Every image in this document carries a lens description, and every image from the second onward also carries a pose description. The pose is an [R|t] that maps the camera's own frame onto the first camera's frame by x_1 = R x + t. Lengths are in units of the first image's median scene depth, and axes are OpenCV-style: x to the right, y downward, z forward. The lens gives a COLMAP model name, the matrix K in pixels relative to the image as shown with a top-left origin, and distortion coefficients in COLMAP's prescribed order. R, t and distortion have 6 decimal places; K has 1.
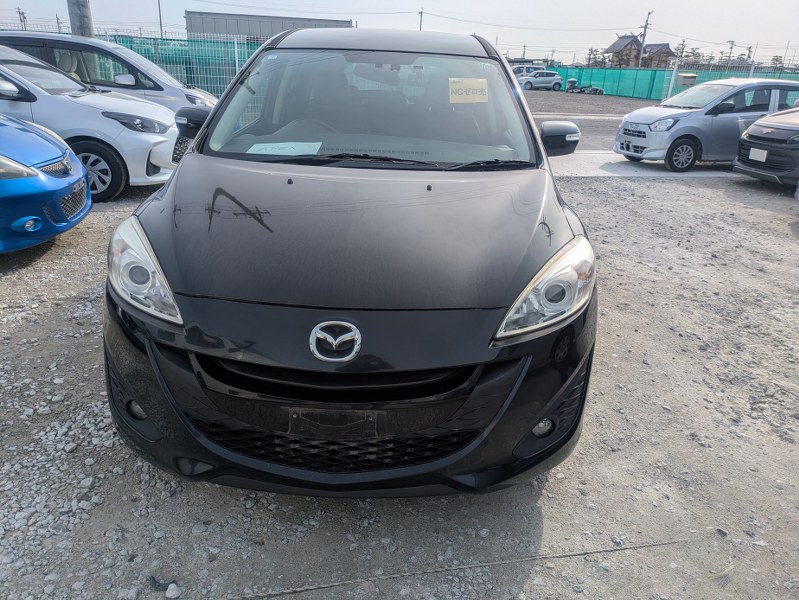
lens RADIAL K [[621.1, 0, 407.0], [0, 621.1, 301.1], [0, 0, 1]] dist [0.025576, 0.000127]
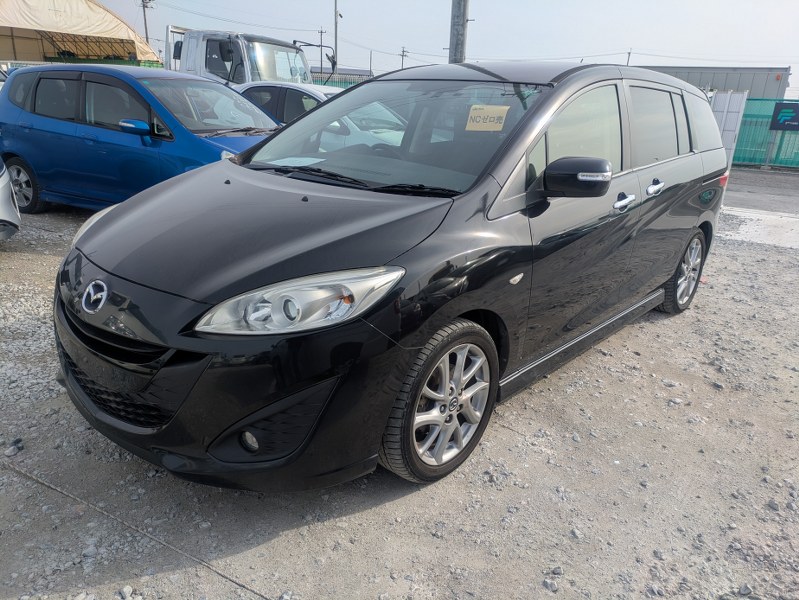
lens RADIAL K [[615.6, 0, 410.7], [0, 615.6, 322.9], [0, 0, 1]] dist [0.010223, -0.001092]
pose [[0.758896, 0.219955, -0.612941, 0.919877], [-0.250749, 0.967357, 0.036680, -0.070791], [0.601001, 0.125859, 0.789277, 0.358350]]
